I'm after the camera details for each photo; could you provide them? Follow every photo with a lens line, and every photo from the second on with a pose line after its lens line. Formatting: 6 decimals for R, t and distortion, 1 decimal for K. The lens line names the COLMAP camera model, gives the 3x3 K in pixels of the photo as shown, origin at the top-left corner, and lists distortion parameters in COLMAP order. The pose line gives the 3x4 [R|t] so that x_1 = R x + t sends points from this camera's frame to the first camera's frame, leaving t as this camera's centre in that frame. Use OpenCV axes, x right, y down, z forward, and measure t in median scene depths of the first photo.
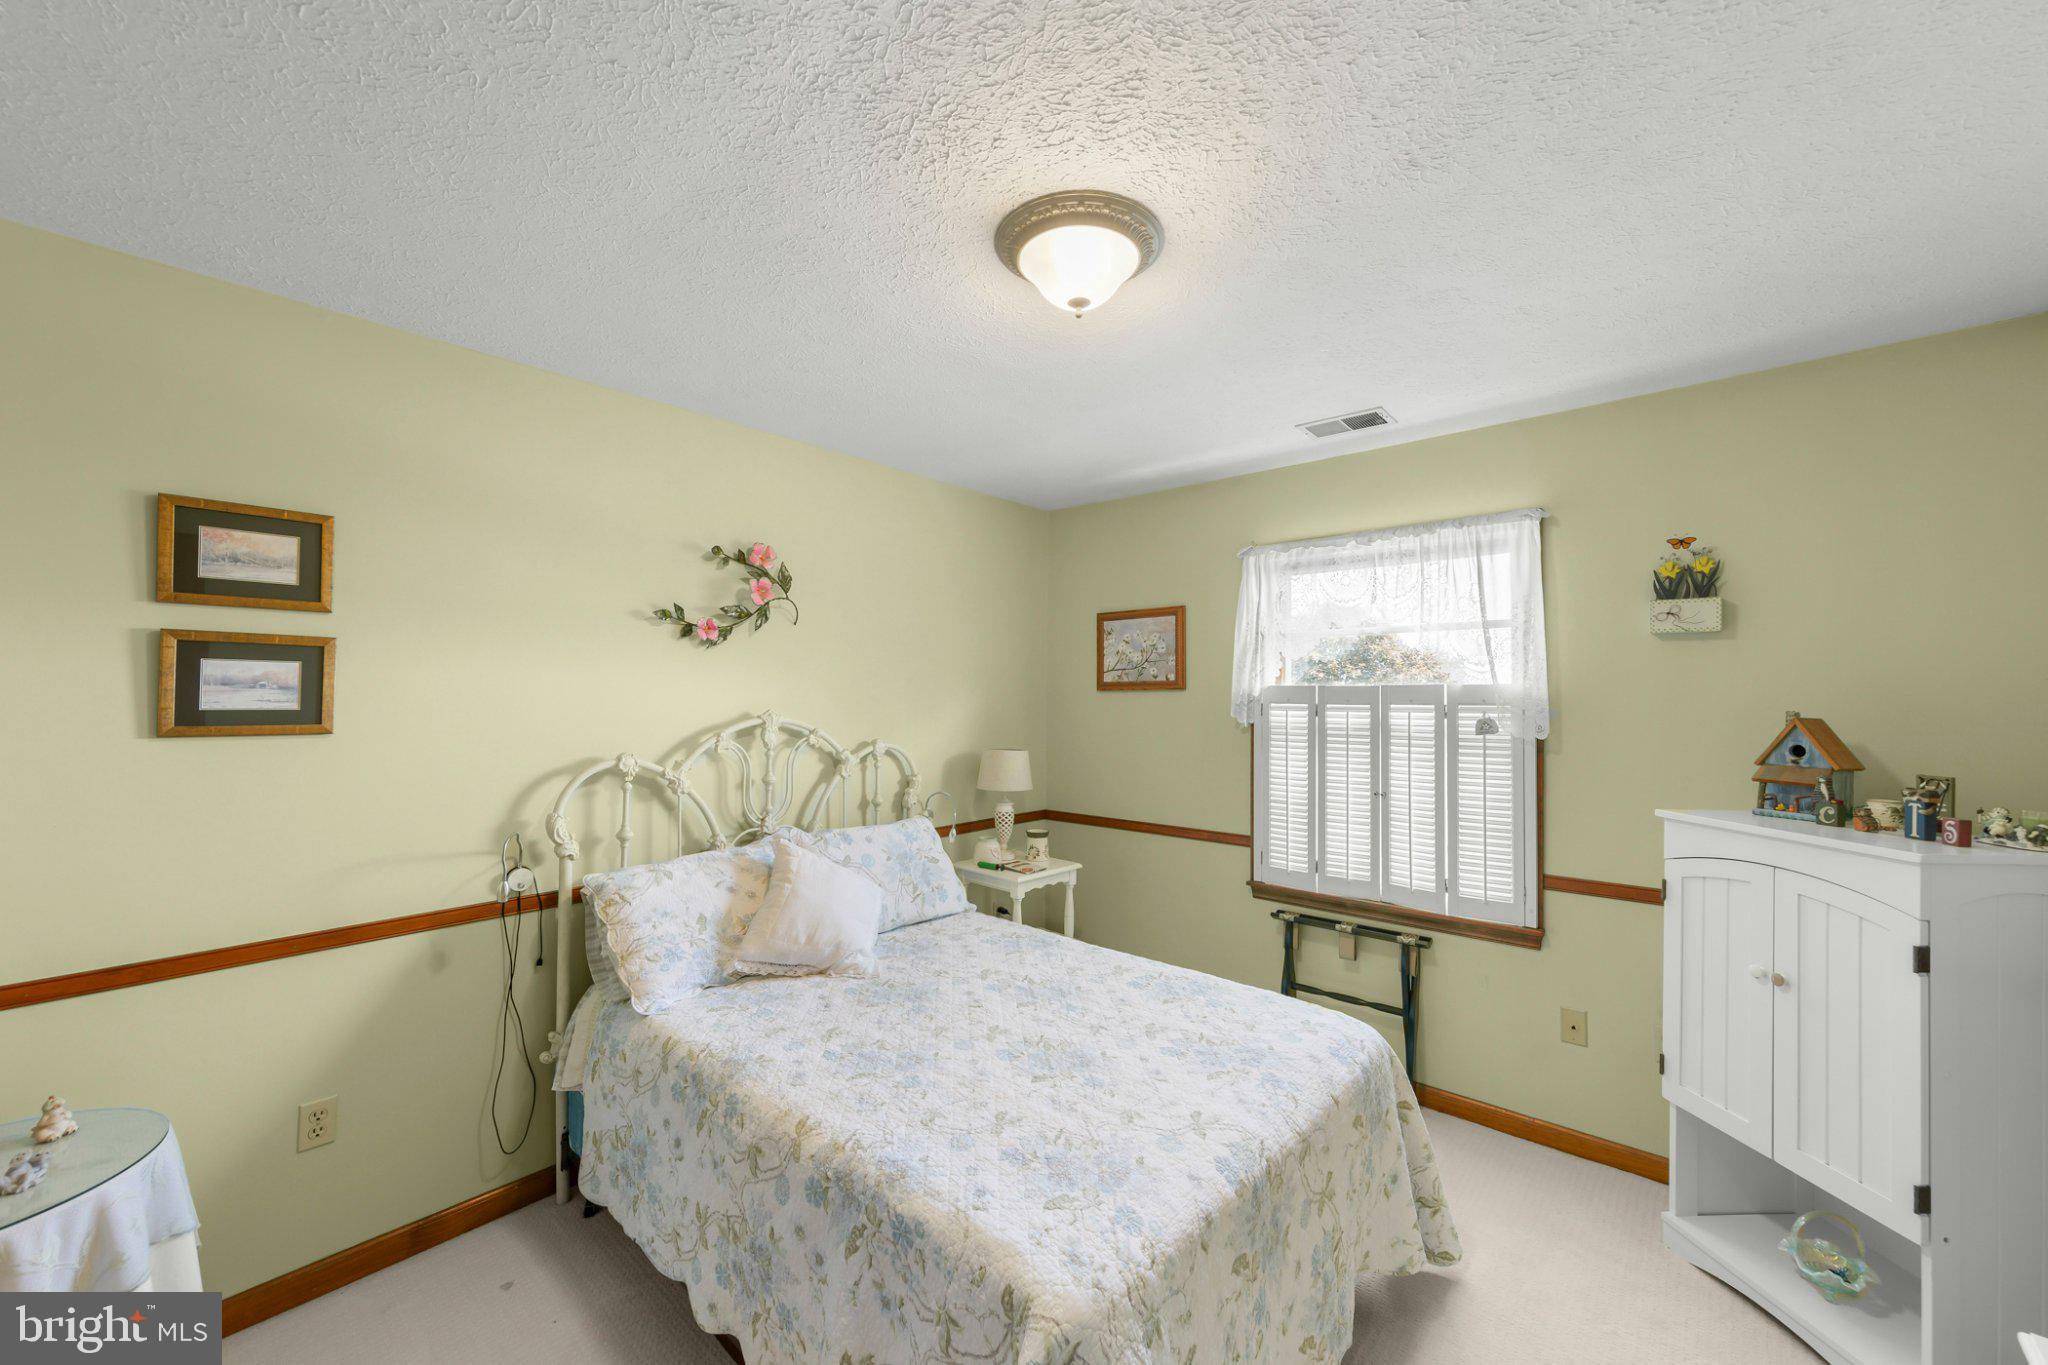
lens RADIAL K [[752.0, 0, 1032.2], [0, 752.0, 688.4], [0, 0, 1]] dist [0.001730, 0.000035]
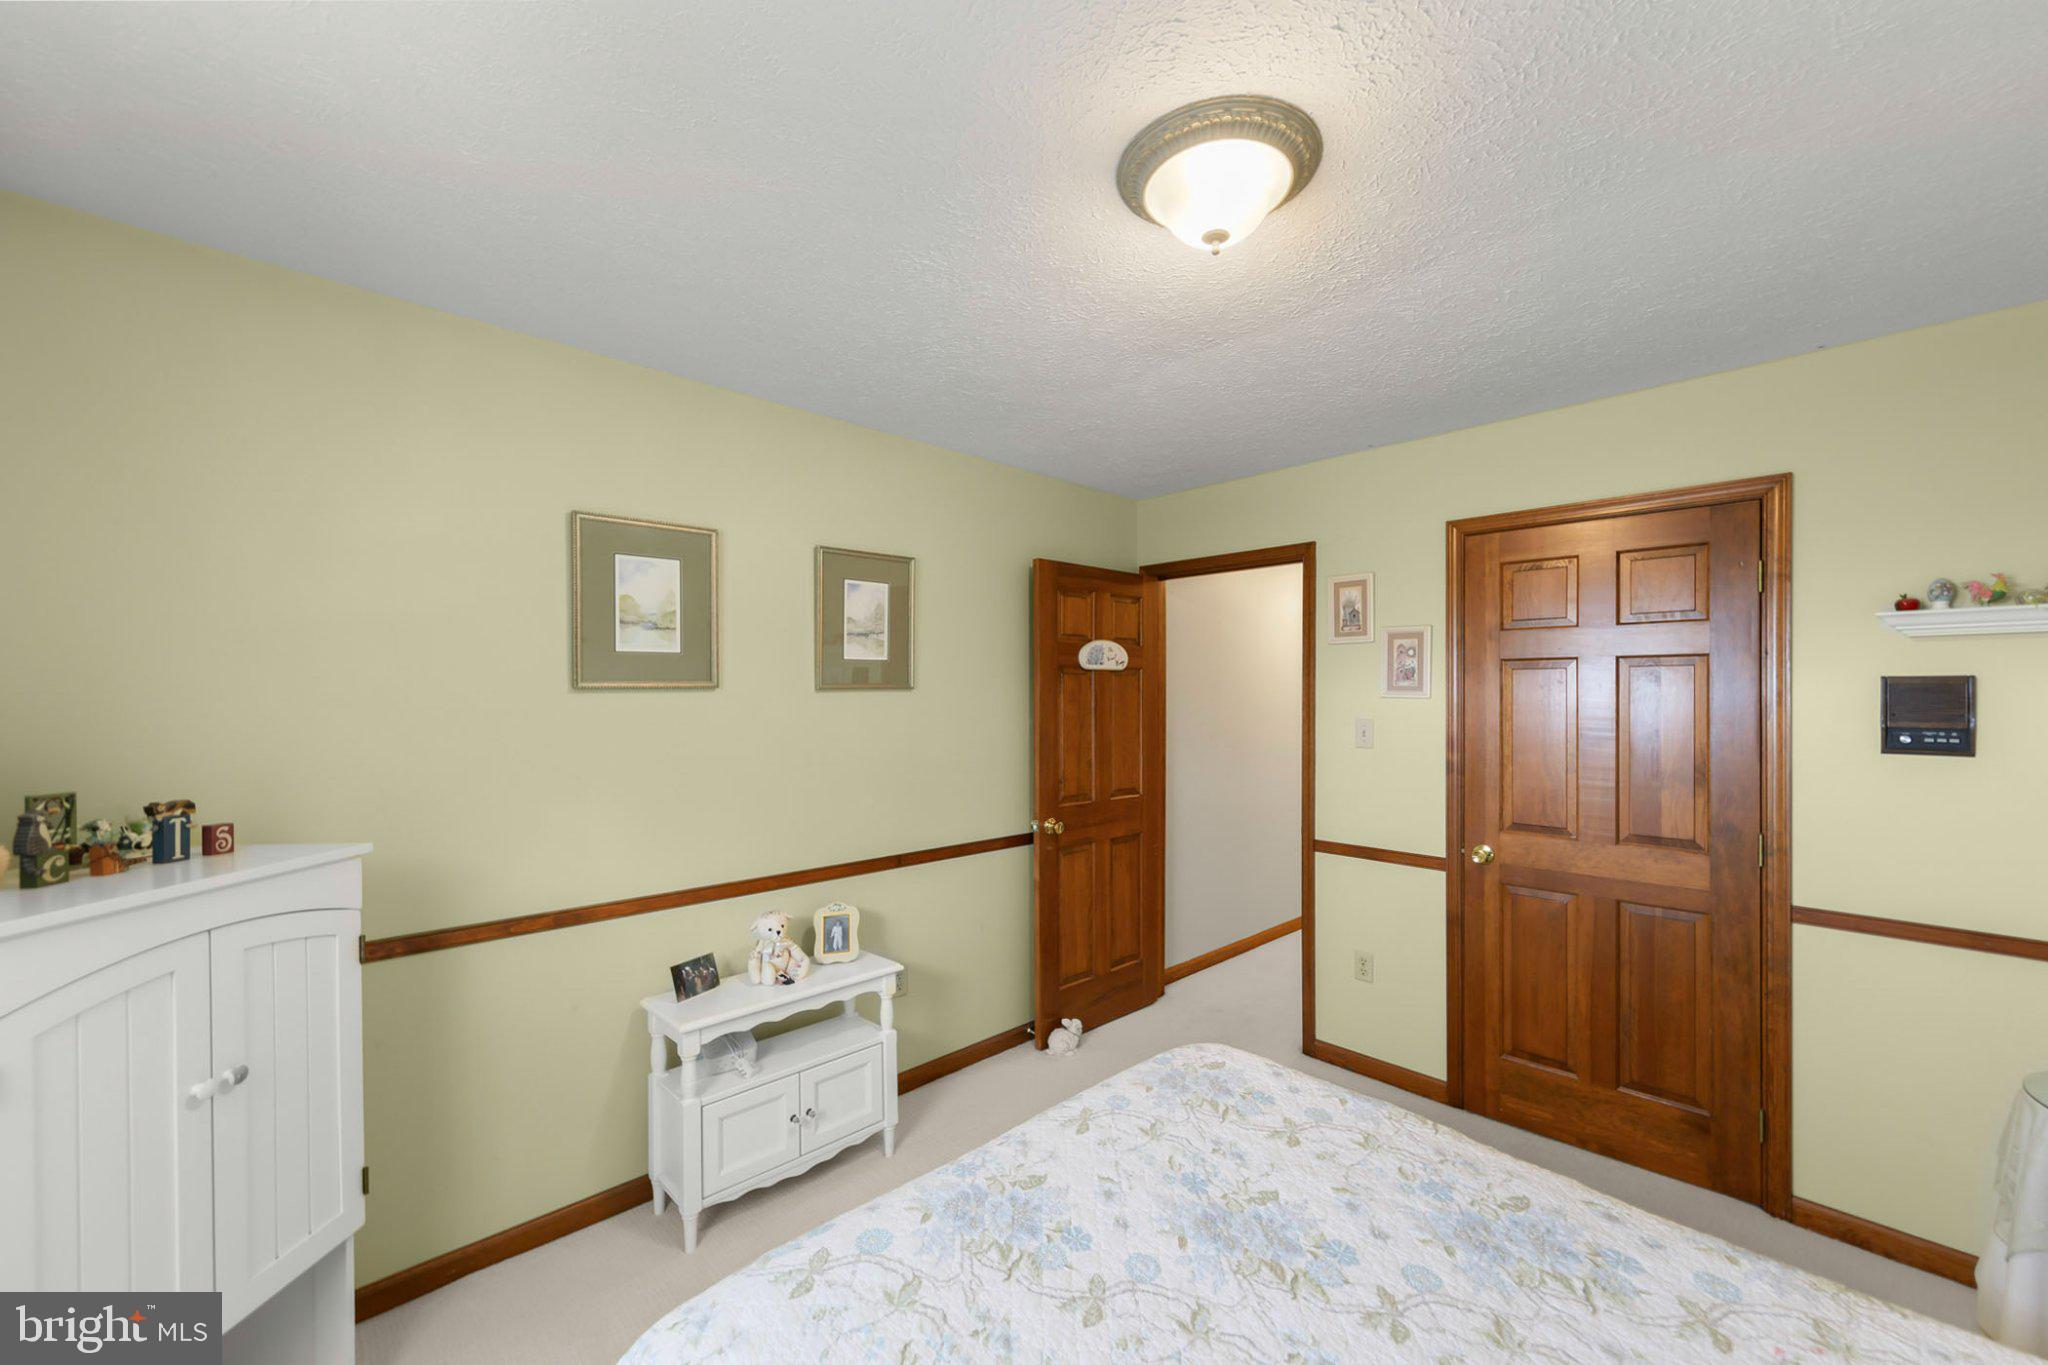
lens RADIAL K [[802.3, 0, 973.2], [0, 802.3, 703.2], [0, 0, 1]] dist [0.001215, 0.000119]
pose [[-0.987926, -0.007281, 0.154752, 0.103856], [-0.007220, 0.999973, 0.000958, 0.011160], [-0.154755, -0.000171, -0.987953, 1.051214]]
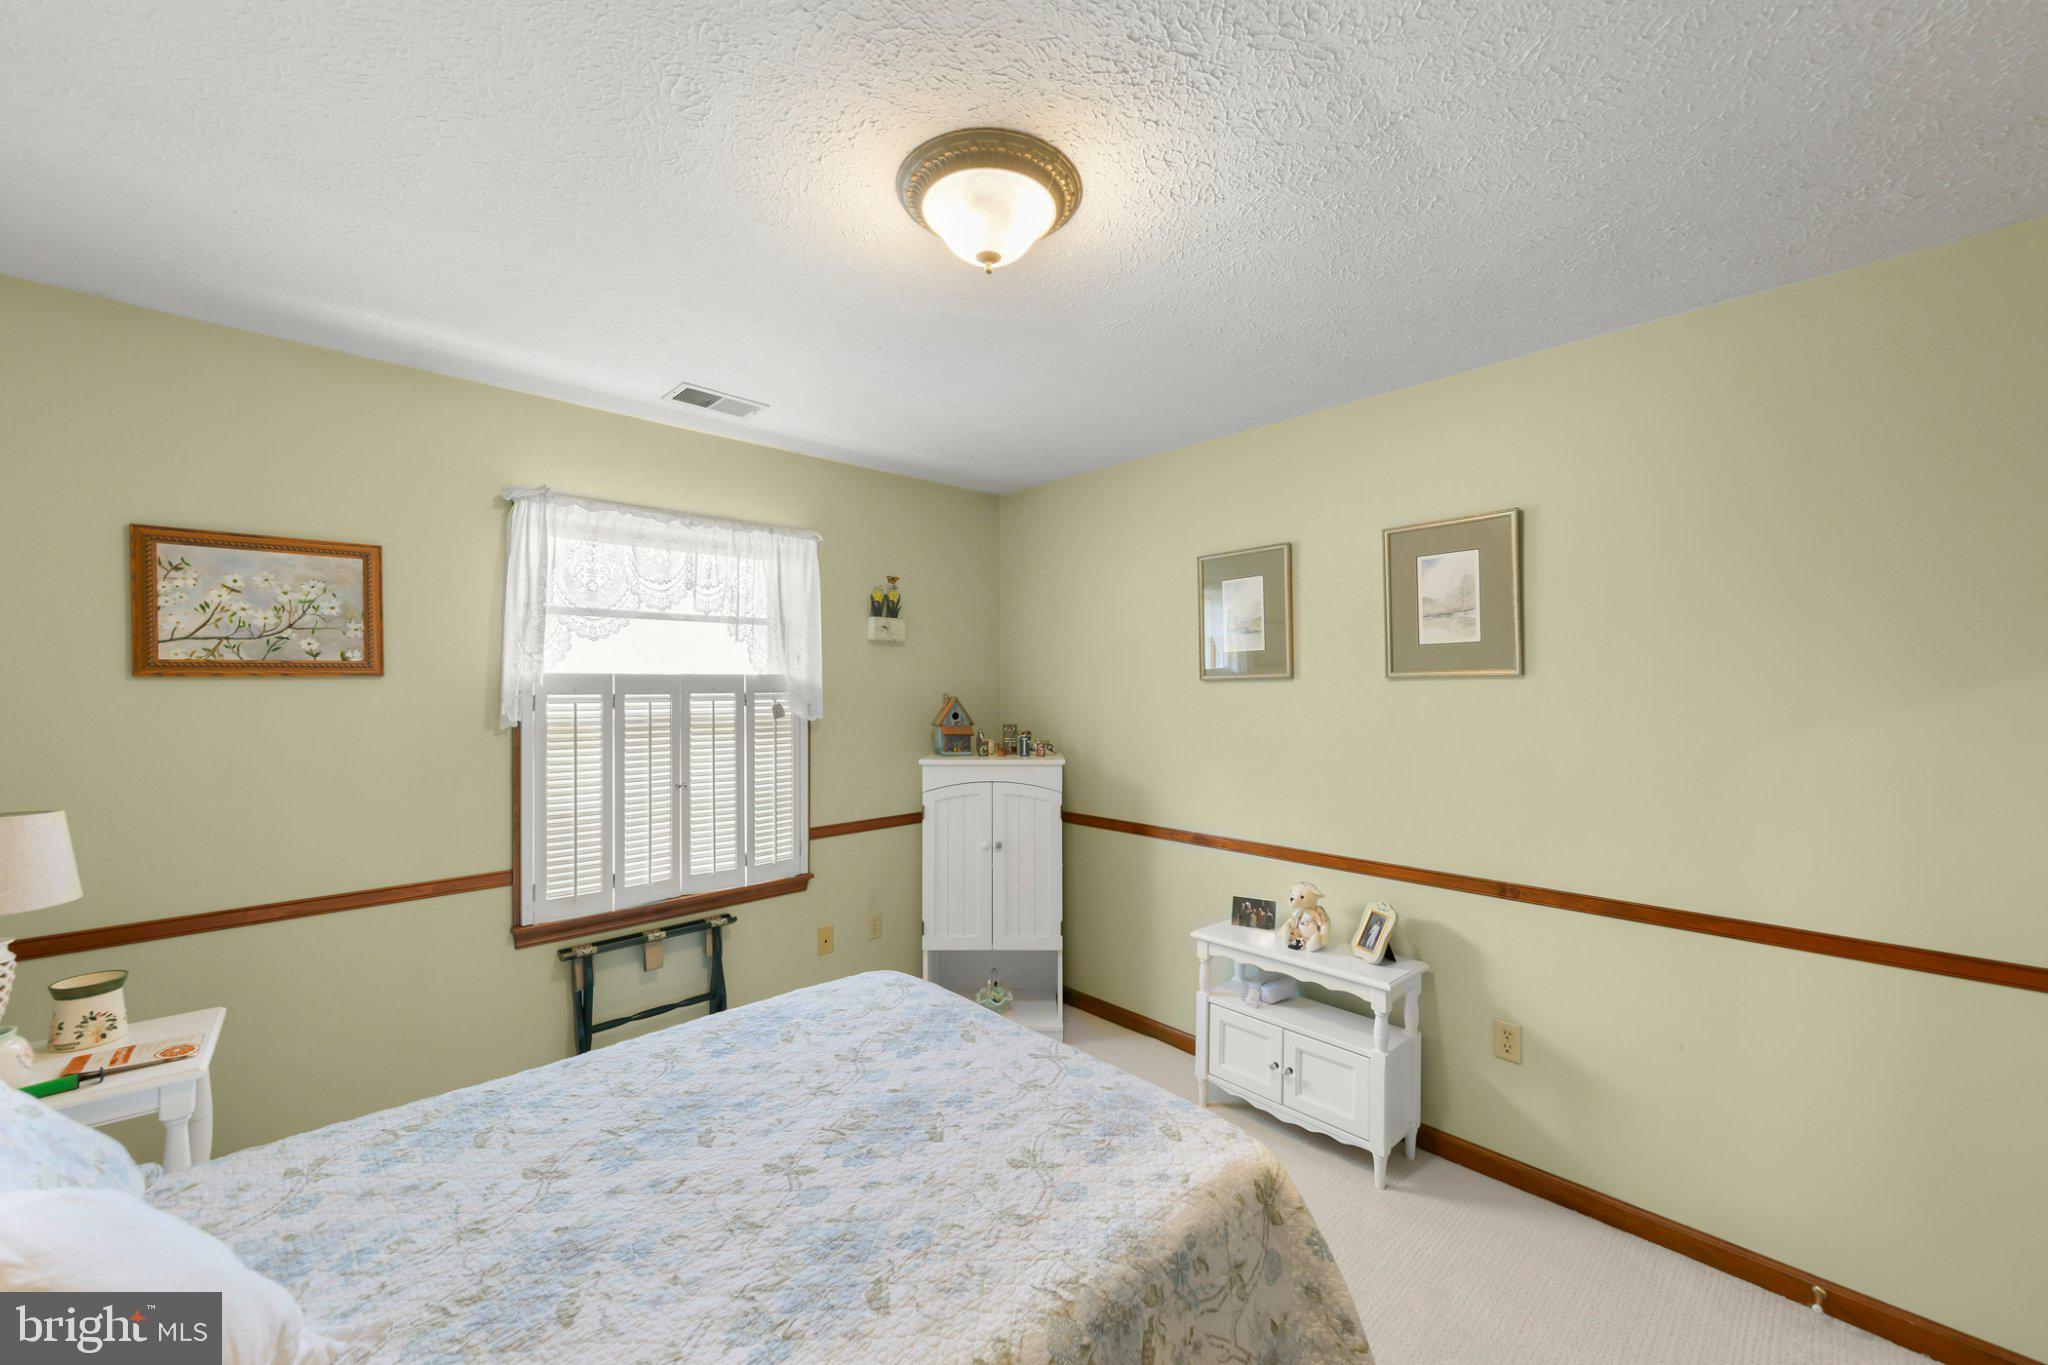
lens RADIAL K [[752.0, 0, 1032.2], [0, 752.0, 688.4], [0, 0, 1]] dist [0.001730, 0.000035]
pose [[0.120921, -0.006991, 0.992638, -0.461997], [-0.005812, 0.999953, 0.007750, 0.004921], [-0.992645, -0.006707, 0.120875, 0.450722]]
